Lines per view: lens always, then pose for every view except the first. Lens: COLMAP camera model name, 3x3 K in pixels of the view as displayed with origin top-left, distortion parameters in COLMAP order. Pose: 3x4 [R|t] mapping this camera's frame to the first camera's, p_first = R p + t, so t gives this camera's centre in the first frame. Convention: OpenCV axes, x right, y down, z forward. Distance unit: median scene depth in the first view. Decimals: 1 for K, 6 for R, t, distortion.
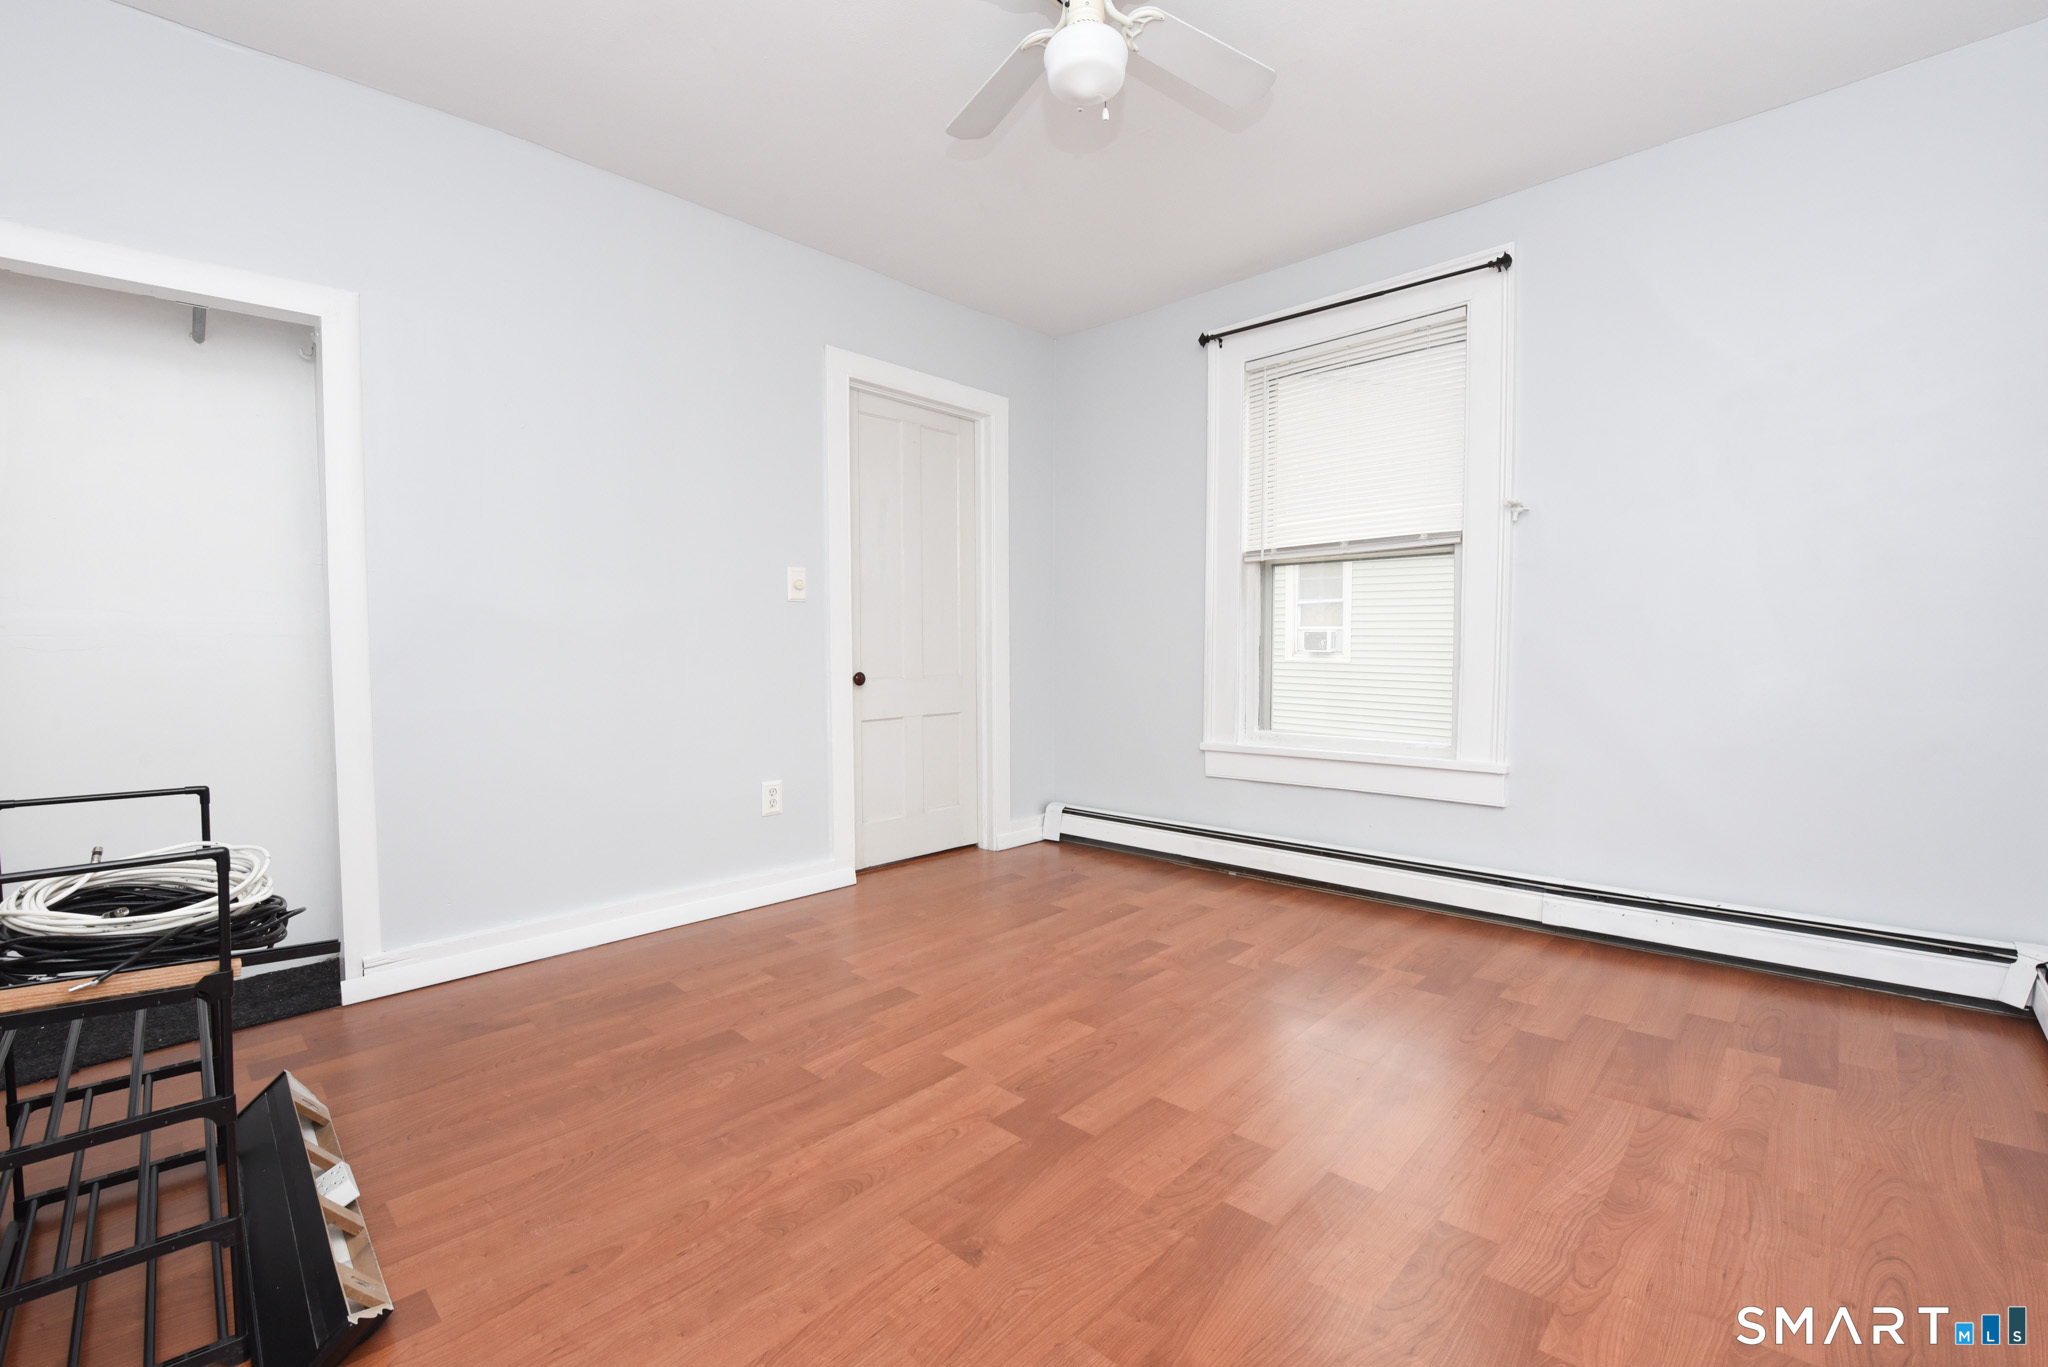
lens RADIAL K [[872.1, 0, 1041.0], [0, 872.1, 686.7], [0, 0, 1]] dist [-0.011343, -0.002421]
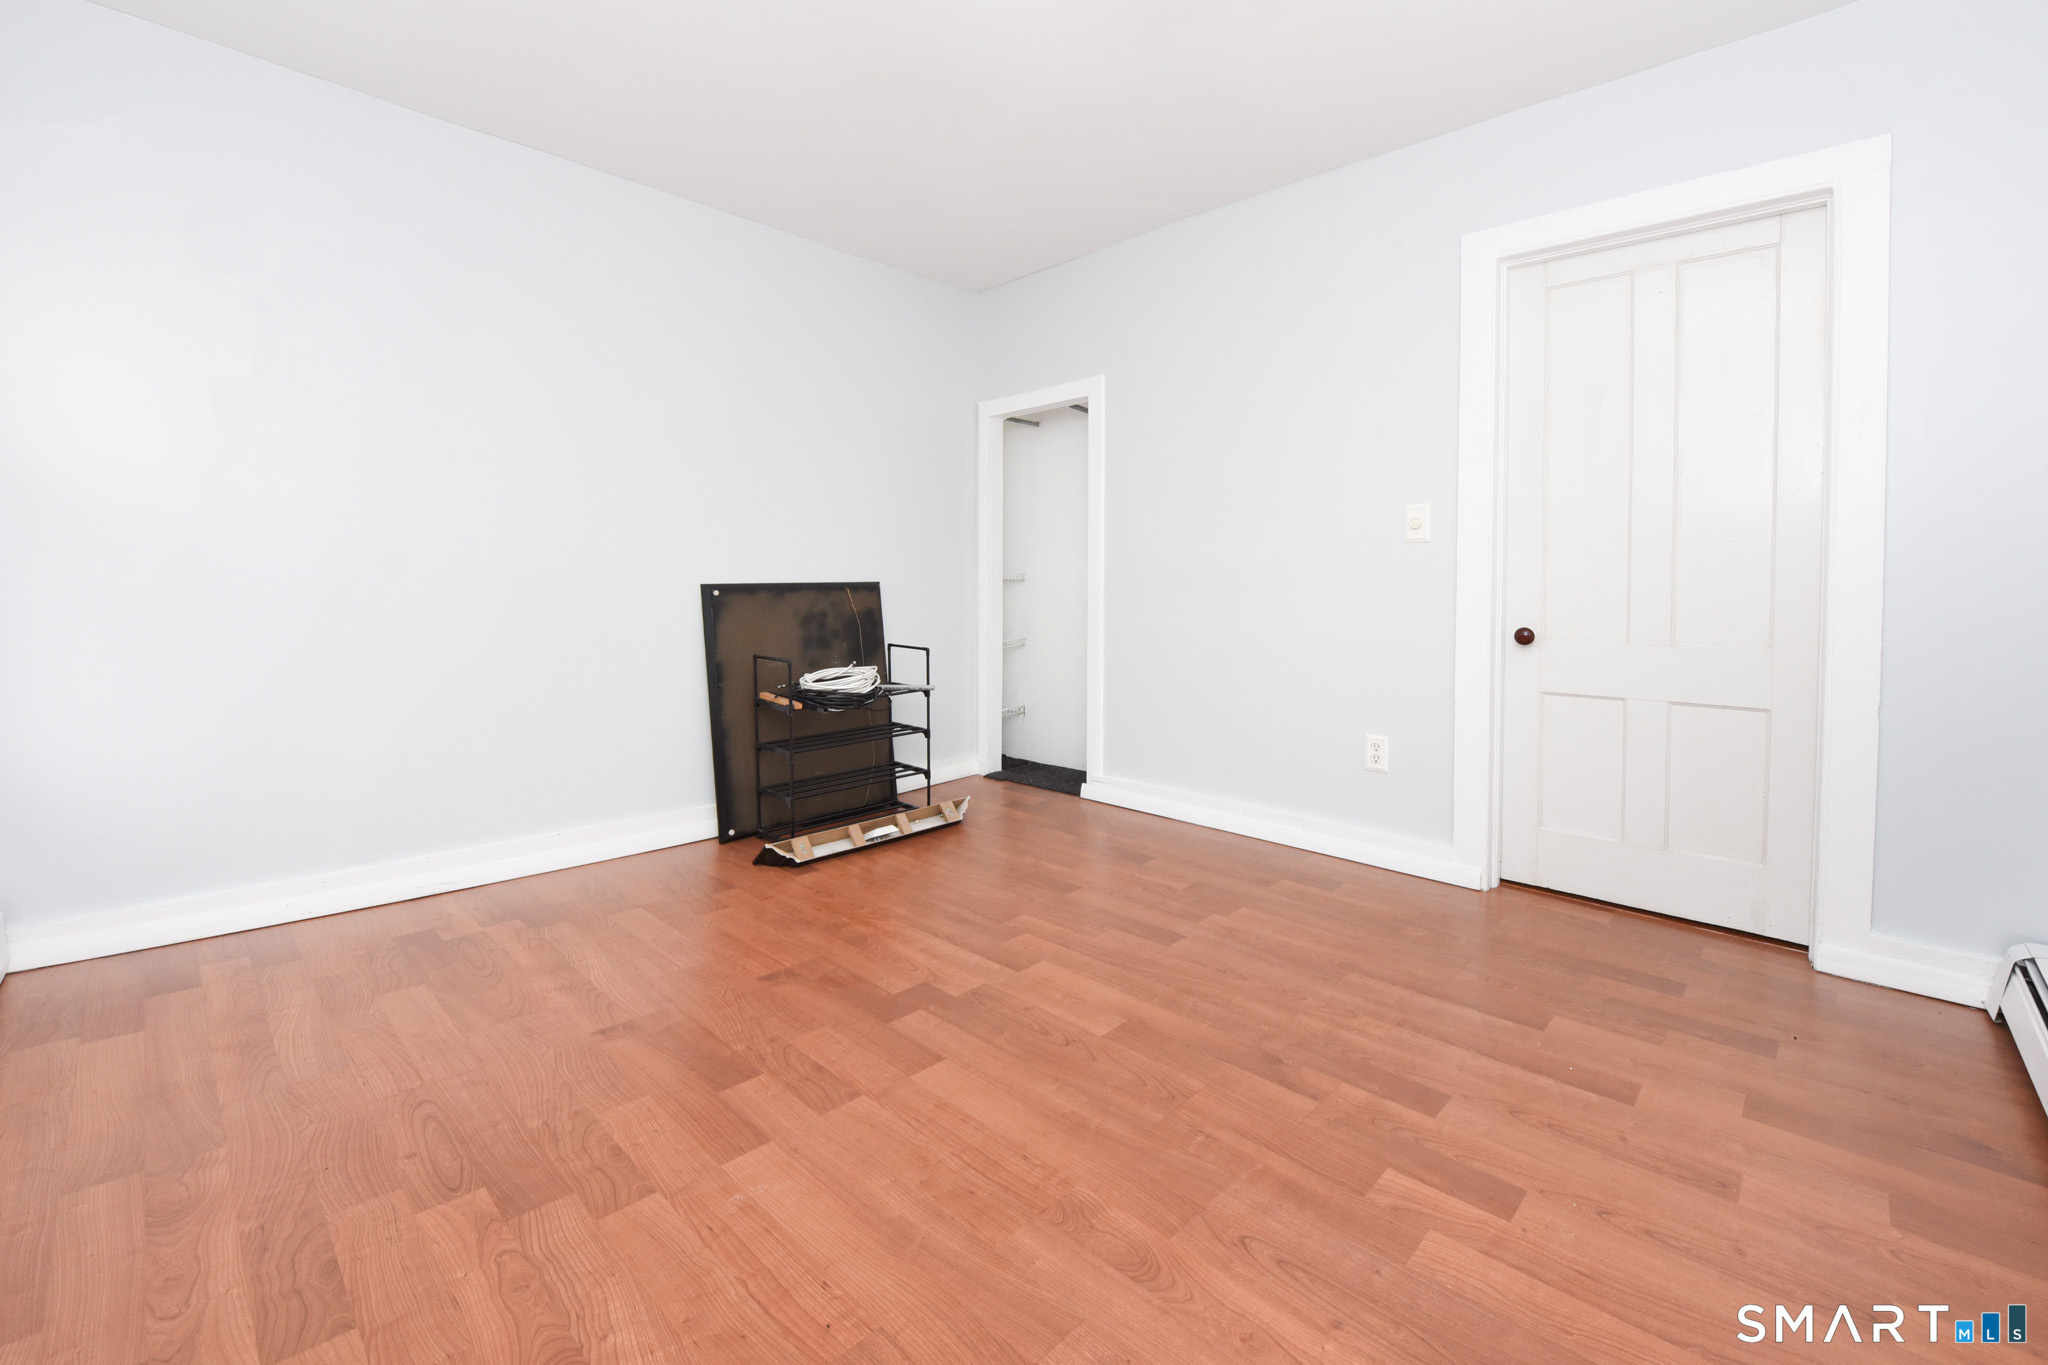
lens RADIAL K [[872.1, 0, 1025.1], [0, 872.1, 614.5], [0, 0, 1]] dist [-0.011343, -0.002421]
pose [[-0.019125, 0.041561, -0.998953, 0.996847], [-0.057640, 0.997428, 0.042601, -0.062797], [0.998154, 0.058394, -0.016680, 0.998158]]
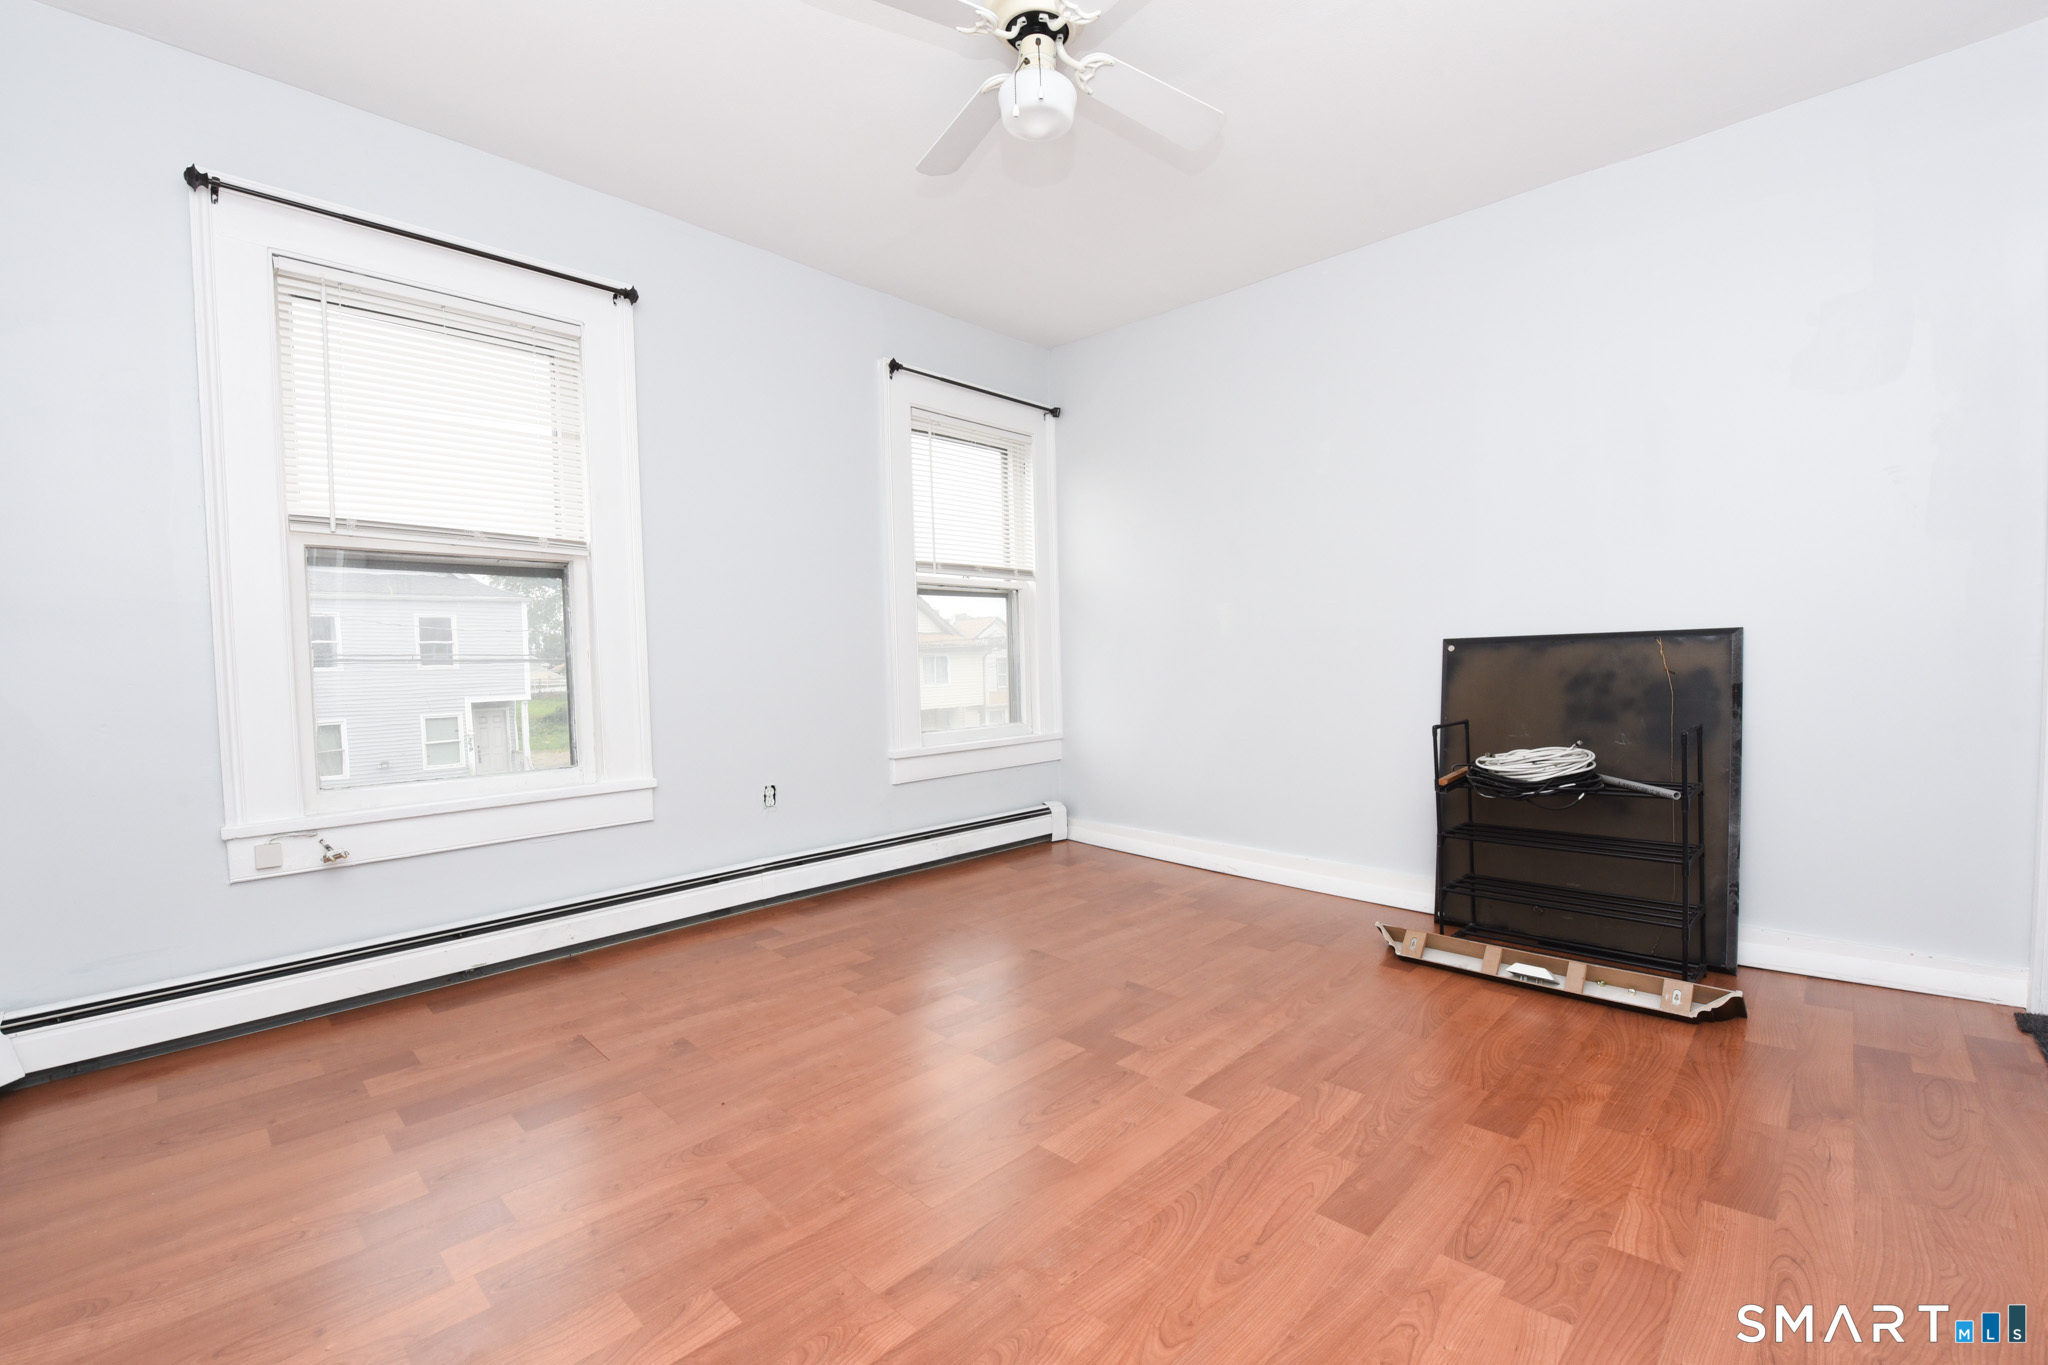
lens RADIAL K [[872.1, 0, 1027.5], [0, 872.1, 668.0], [0, 0, 1]] dist [-0.011343, -0.002421]
pose [[-0.999176, 0.027790, 0.029593, 0.043230], [0.029792, 0.997135, 0.069533, -0.092264], [-0.027576, 0.070357, -0.997141, 1.902559]]
